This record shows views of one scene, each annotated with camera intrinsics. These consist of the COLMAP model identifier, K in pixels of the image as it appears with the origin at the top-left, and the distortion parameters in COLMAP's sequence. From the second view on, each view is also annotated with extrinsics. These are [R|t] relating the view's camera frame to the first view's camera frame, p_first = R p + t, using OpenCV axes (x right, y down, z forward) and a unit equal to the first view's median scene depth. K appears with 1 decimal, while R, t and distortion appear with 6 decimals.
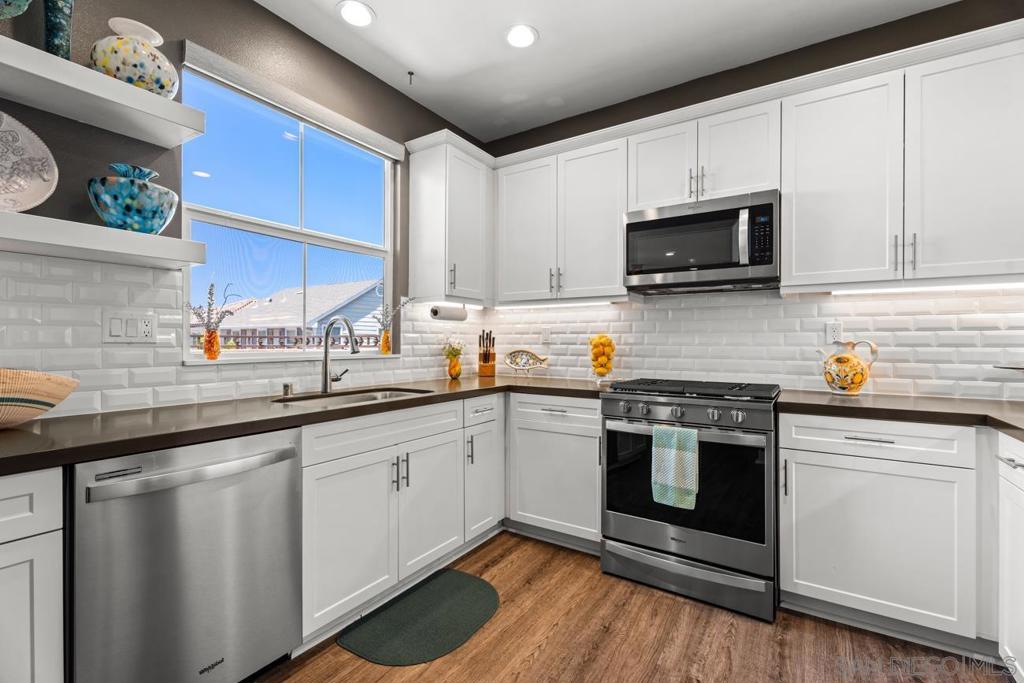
lens RADIAL K [[456.9, 0, 512.0], [0, 456.9, 341.5], [0, 0, 1]] dist [0.002832, 0.000940]
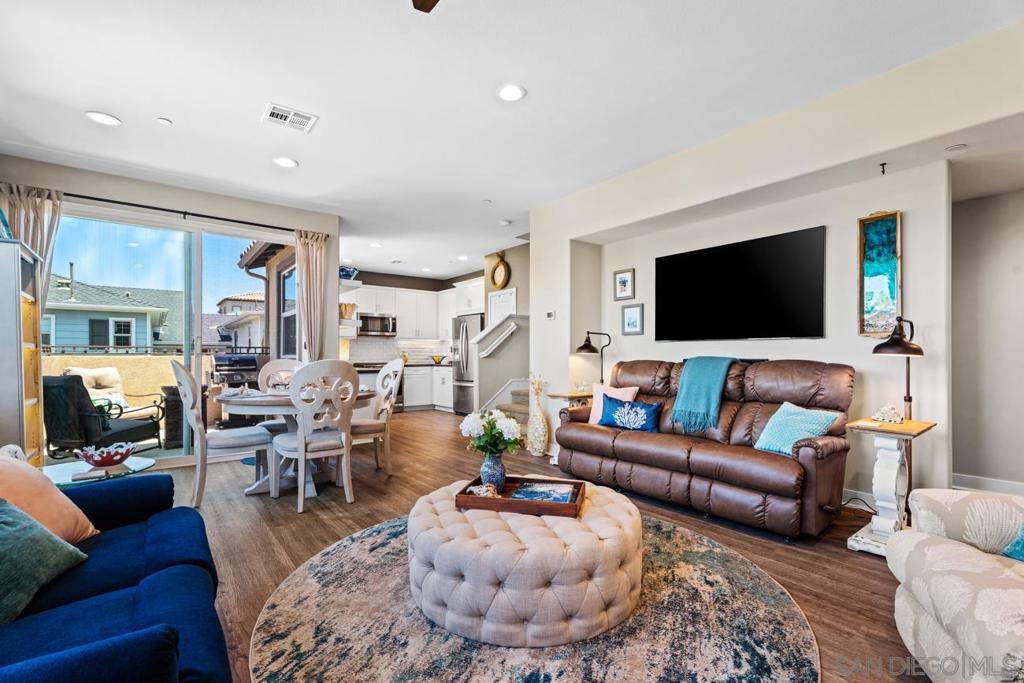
lens RADIAL K [[456.9, 0, 512.0], [0, 456.9, 341.5], [0, 0, 1]] dist [0.002832, 0.000940]
pose [[0.333001, 0.026148, 0.942564, -2.838056], [0.000190, 0.999614, -0.027797, 0.026347], [-0.942927, 0.009436, 0.332867, -1.304760]]
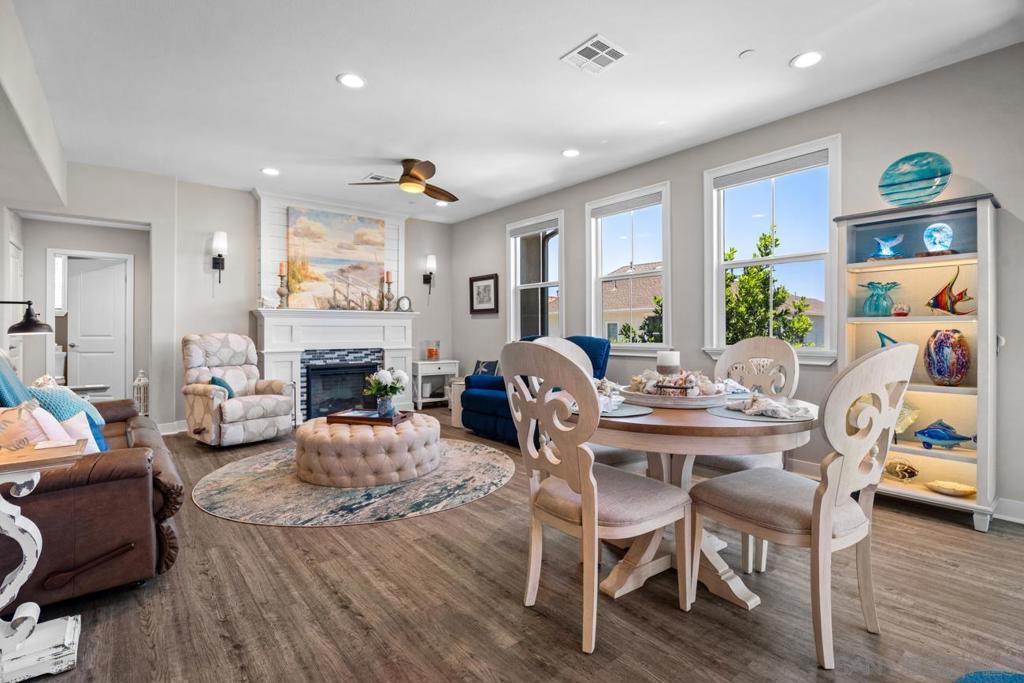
lens RADIAL K [[488.4, 0, 516.2], [0, 488.4, 330.6], [0, 0, 1]] dist [-0.008145, -0.000647]
pose [[-0.310302, -0.003029, -0.950633, -0.515352], [0.002620, 0.999988, -0.004041, 0.029041], [0.950634, -0.003744, -0.310291, -0.030048]]
